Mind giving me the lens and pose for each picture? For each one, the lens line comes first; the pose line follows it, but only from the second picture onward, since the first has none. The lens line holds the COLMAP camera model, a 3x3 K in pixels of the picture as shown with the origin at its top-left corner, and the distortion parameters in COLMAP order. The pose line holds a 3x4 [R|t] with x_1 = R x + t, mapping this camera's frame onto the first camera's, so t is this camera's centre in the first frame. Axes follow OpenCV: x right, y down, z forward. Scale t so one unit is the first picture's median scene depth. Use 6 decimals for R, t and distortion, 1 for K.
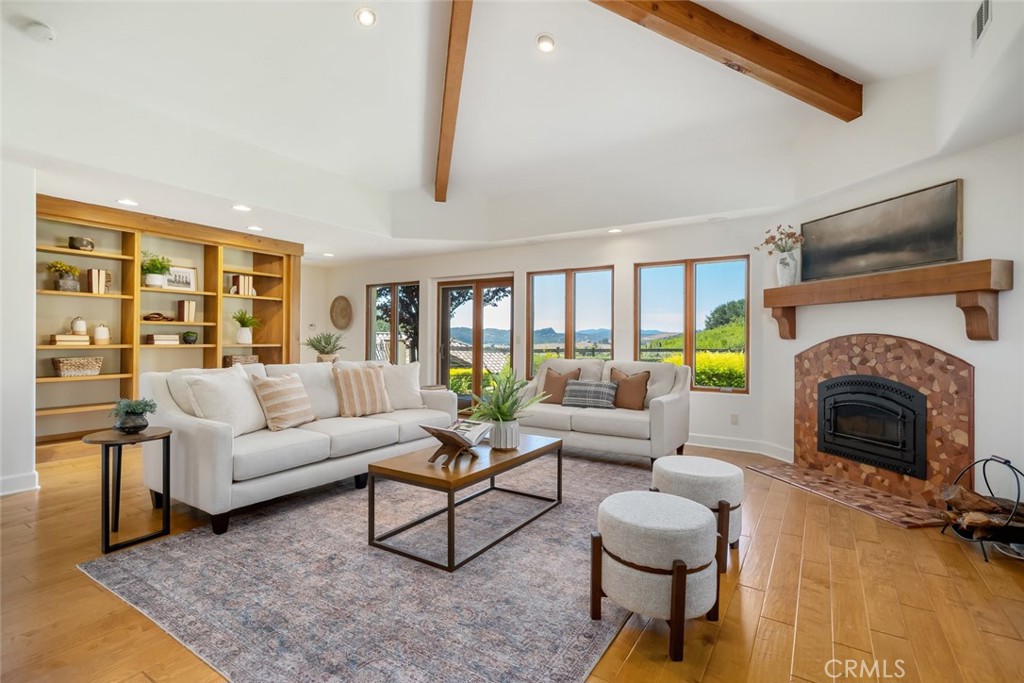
lens RADIAL K [[475.5, 0, 513.4], [0, 475.5, 340.1], [0, 0, 1]] dist [-0.019230, -0.000434]
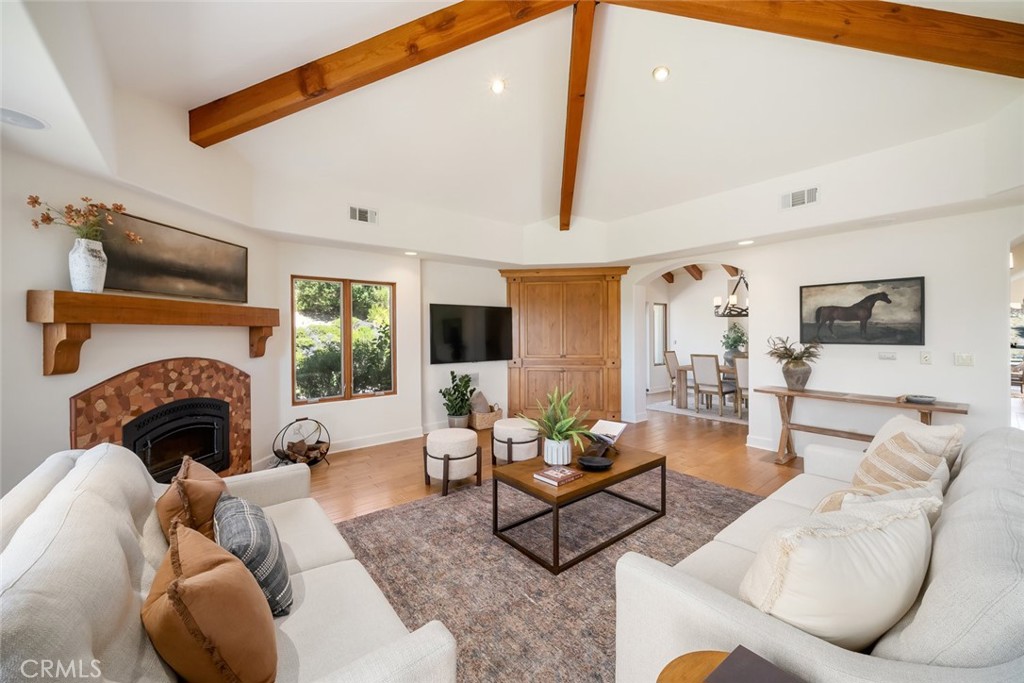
lens RADIAL K [[387.4, 0, 508.4], [0, 387.4, 334.3], [0, 0, 1]] dist [0.000204, 0.000030]
pose [[-0.949117, -0.006455, 0.314857, -0.177131], [-0.003291, 0.999939, 0.010581, -0.078869], [-0.314906, 0.009007, -0.949080, 1.650987]]
